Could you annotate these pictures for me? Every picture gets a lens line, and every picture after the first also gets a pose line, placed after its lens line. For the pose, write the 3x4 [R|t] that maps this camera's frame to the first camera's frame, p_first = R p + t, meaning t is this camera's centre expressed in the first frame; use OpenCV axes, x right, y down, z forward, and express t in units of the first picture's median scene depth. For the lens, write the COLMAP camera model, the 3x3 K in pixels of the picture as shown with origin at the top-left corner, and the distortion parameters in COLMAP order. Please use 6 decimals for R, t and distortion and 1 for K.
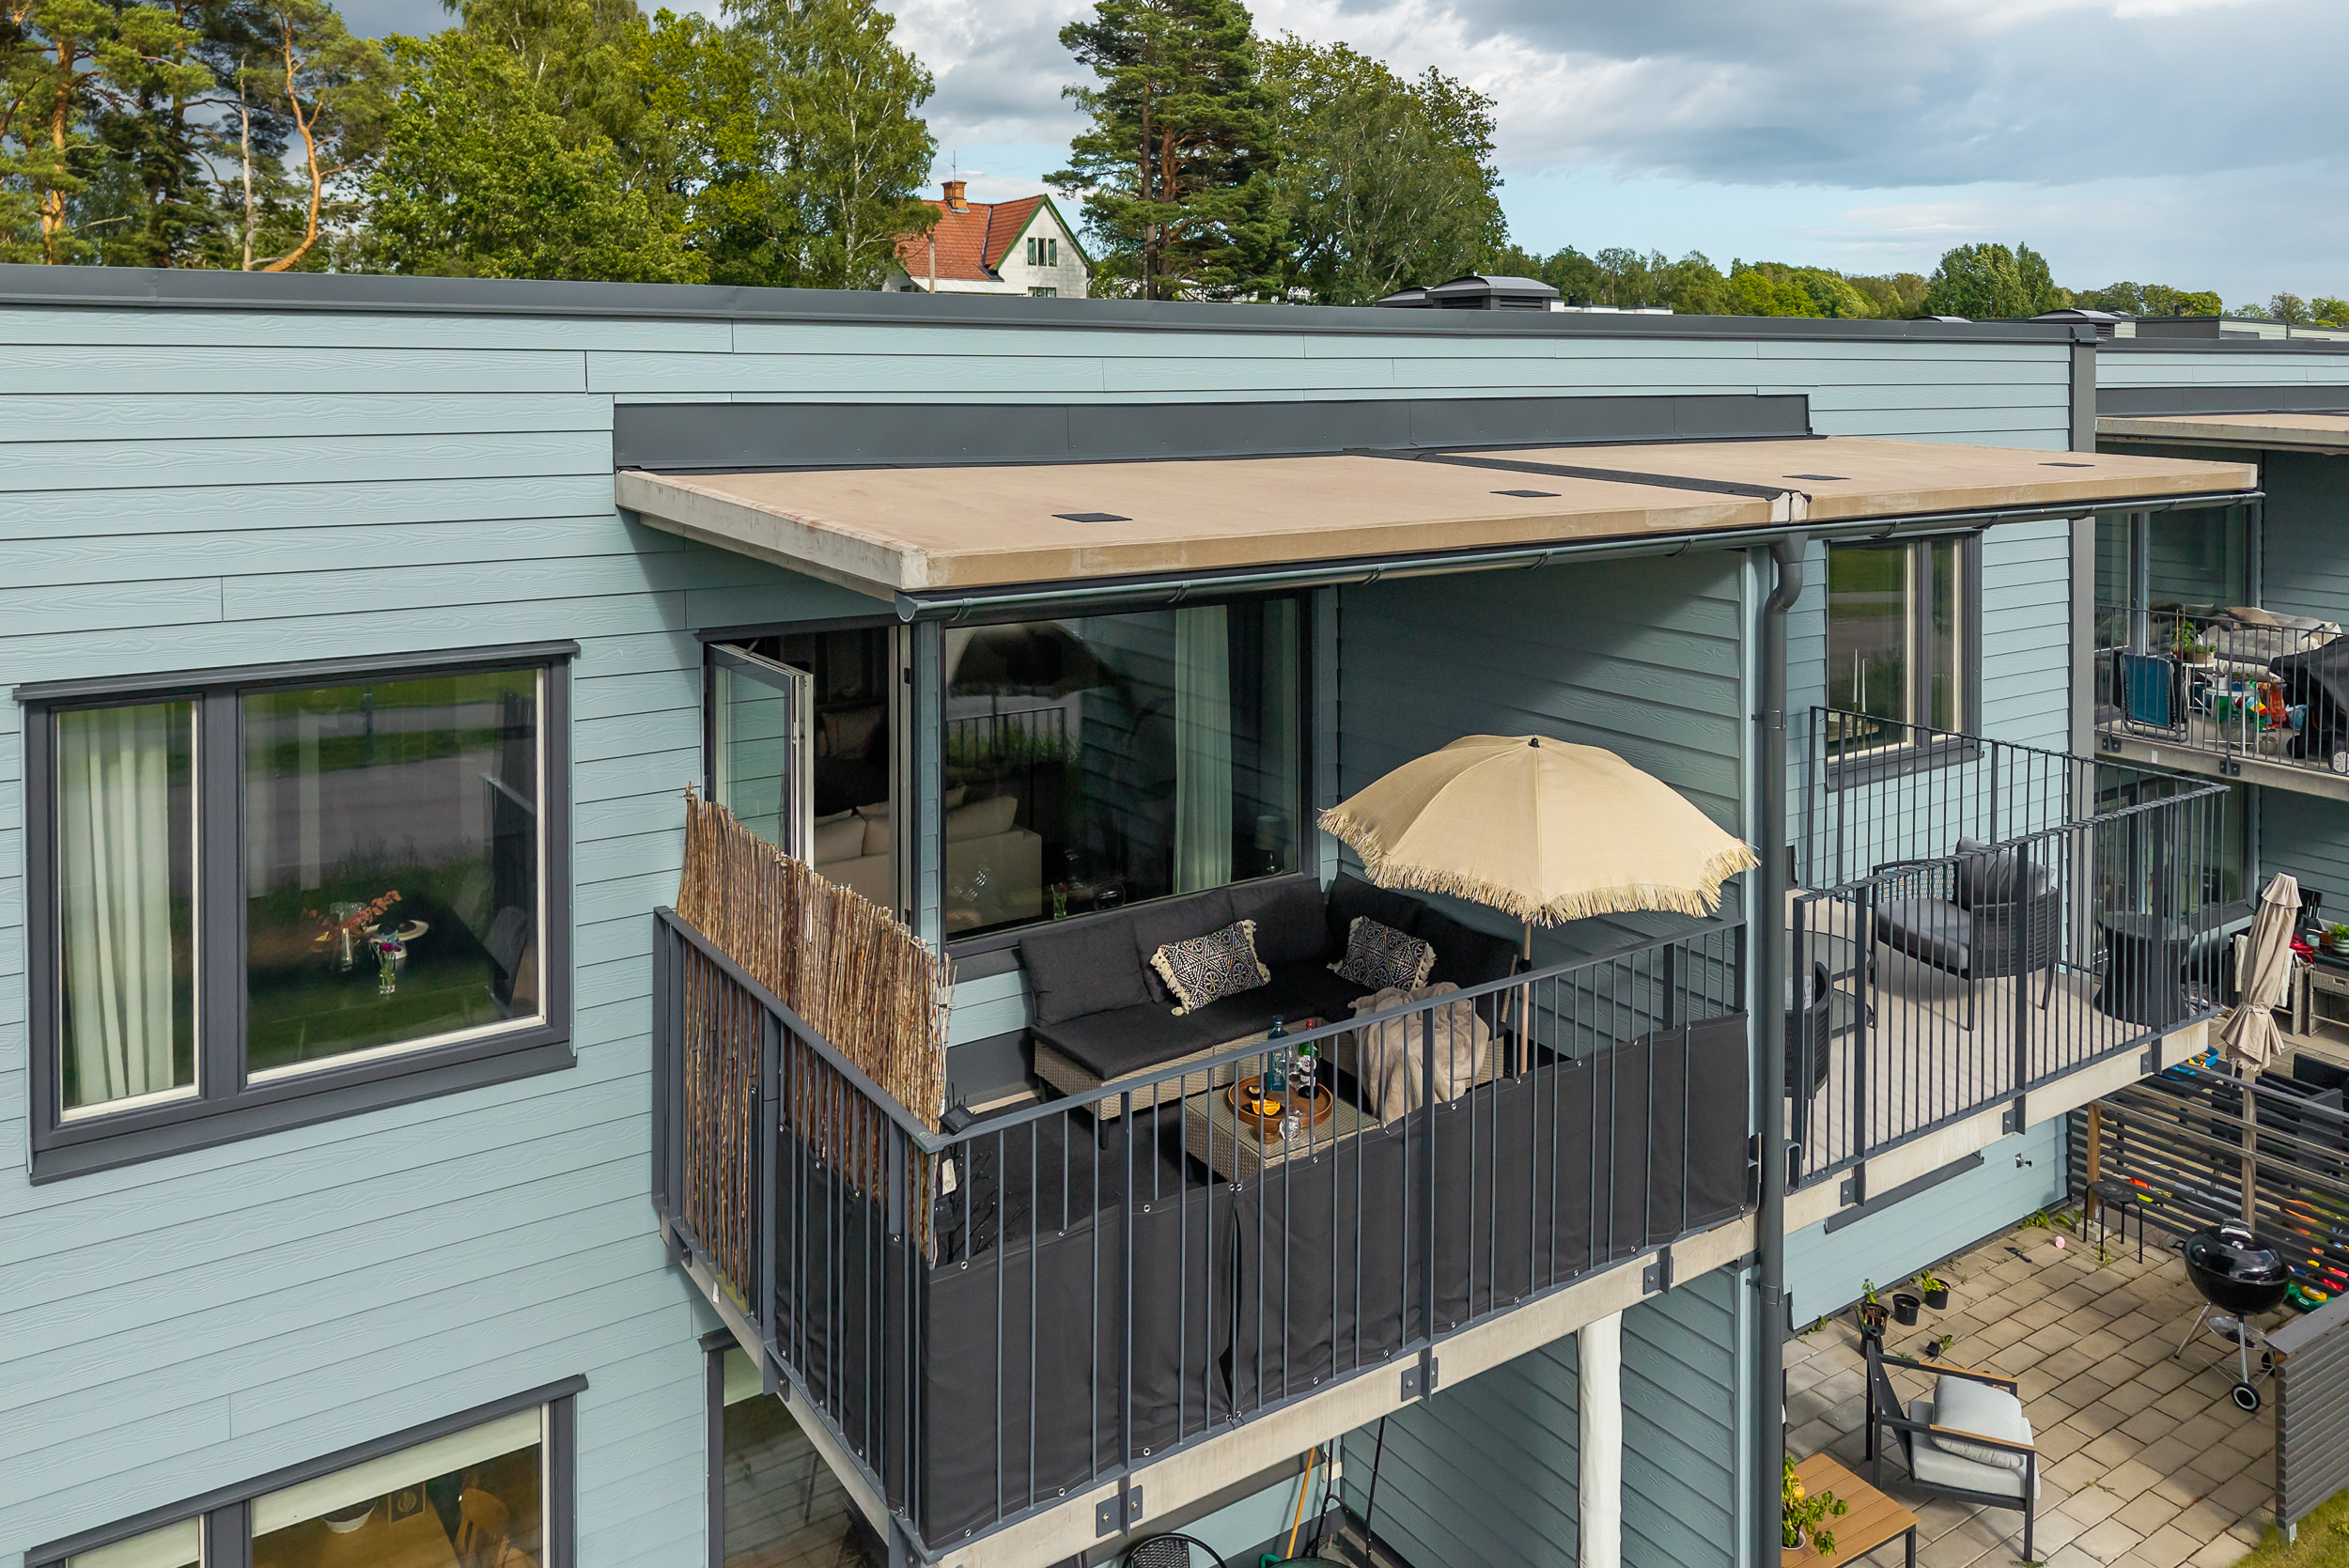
lens RADIAL K [[1731.7, 0, 1190.5], [0, 1731.7, 404.9], [0, 0, 1]] dist [-0.000749, -0.001246]
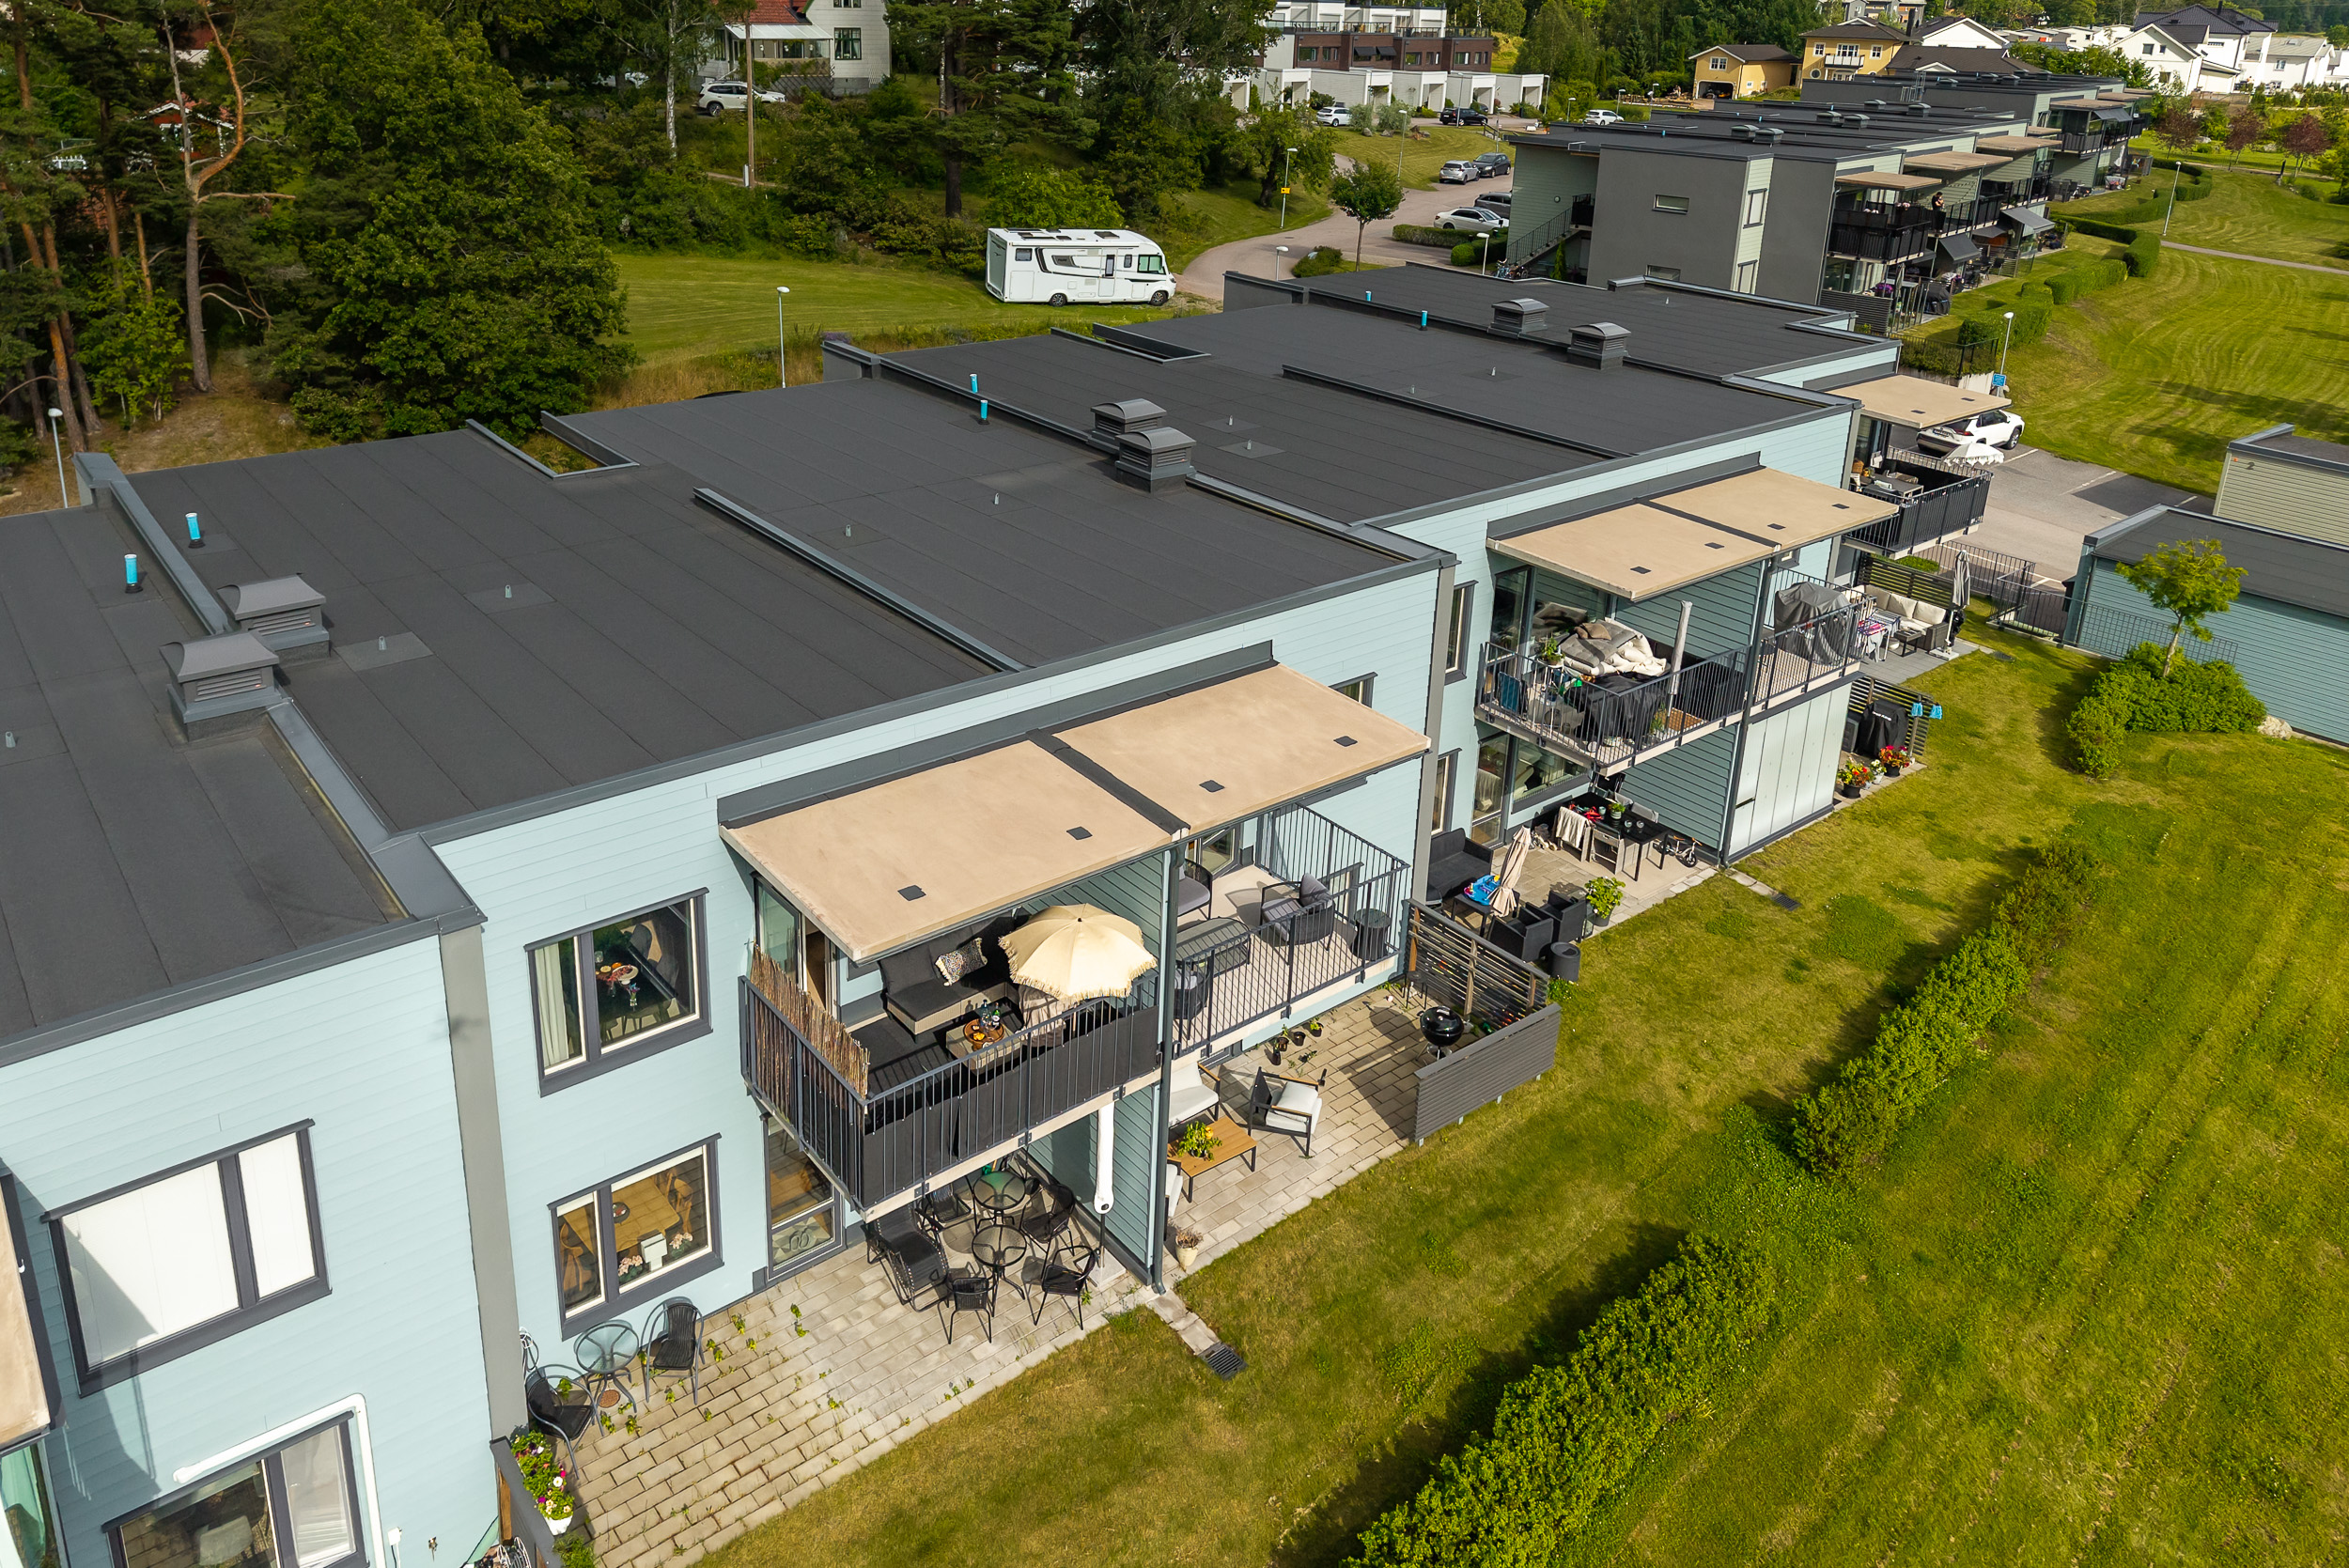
lens RADIAL K [[1678.2, 0, 1119.3], [0, 1678.2, 487.3], [0, 0, 1]] dist [0.011188, -0.003588]
pose [[0.997183, 0.004632, 0.074869, 0.006940], [-0.024672, 0.962815, 0.269031, -0.120560], [-0.070839, -0.270120, 0.960217, -0.137128]]
